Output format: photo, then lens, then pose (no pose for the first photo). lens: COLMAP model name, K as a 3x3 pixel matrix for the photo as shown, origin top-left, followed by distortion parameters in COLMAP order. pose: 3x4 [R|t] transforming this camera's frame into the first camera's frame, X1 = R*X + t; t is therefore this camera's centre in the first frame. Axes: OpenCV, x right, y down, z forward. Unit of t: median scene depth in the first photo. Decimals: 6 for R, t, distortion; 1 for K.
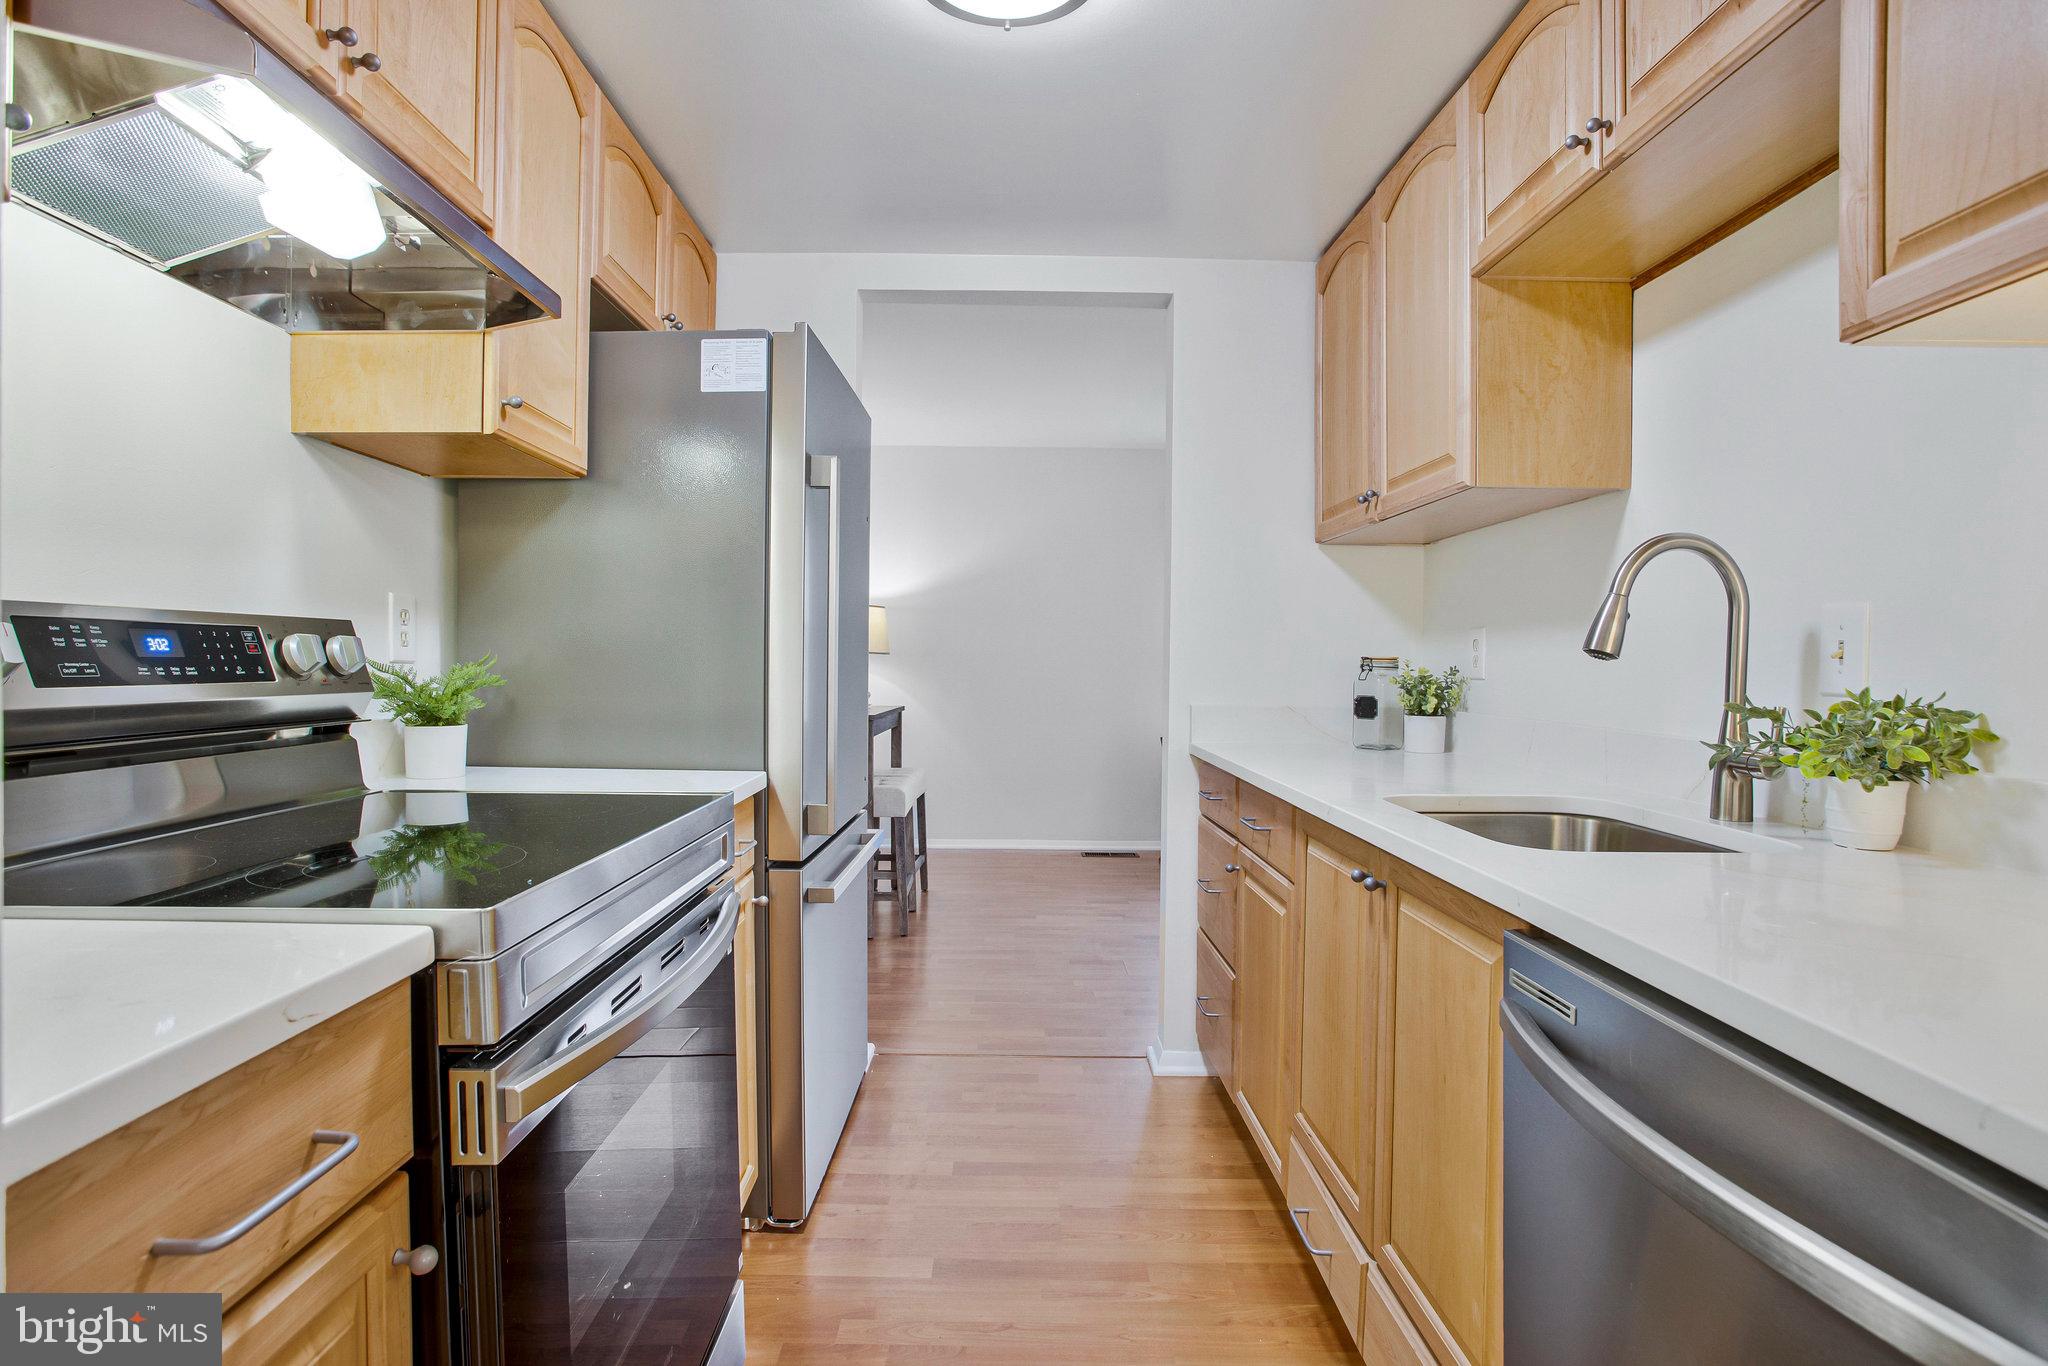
lens RADIAL K [[1049.4, 0, 1024.0], [0, 1049.4, 683.0], [0, 0, 1]] dist [-0.039205, -0.000359]
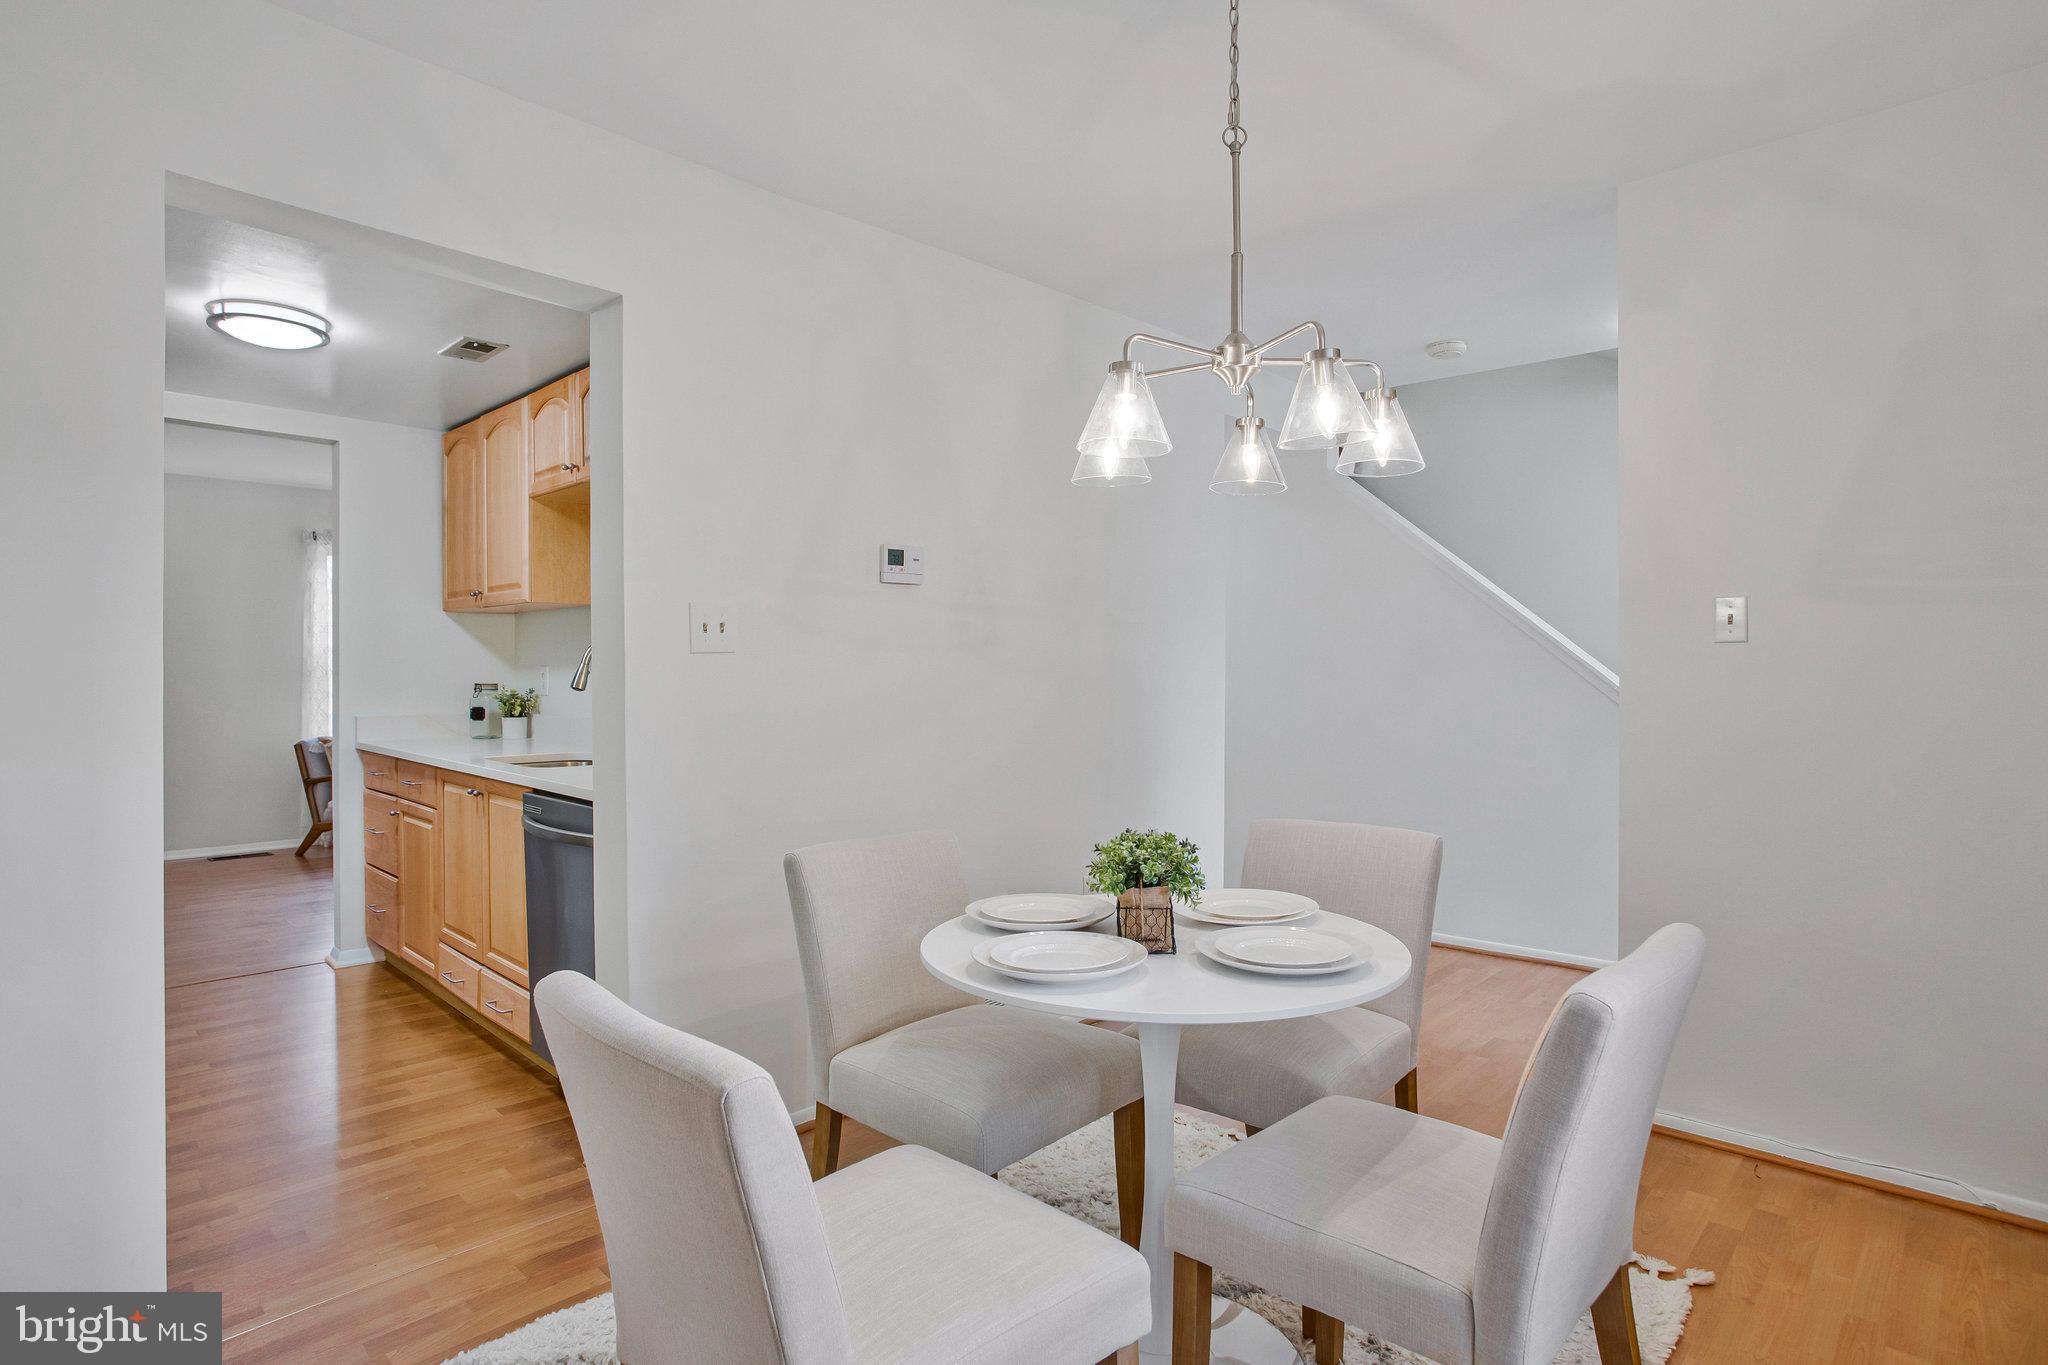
lens RADIAL K [[1049.4, 0, 1024.0], [0, 1049.4, 682.5], [0, 0, 1]] dist [-0.039205, -0.000359]
pose [[0.705583, -0.016244, 0.708441, -0.237711], [0.016341, 0.999844, 0.006651, -0.023715], [-0.708439, 0.006884, 0.705738, -0.810501]]
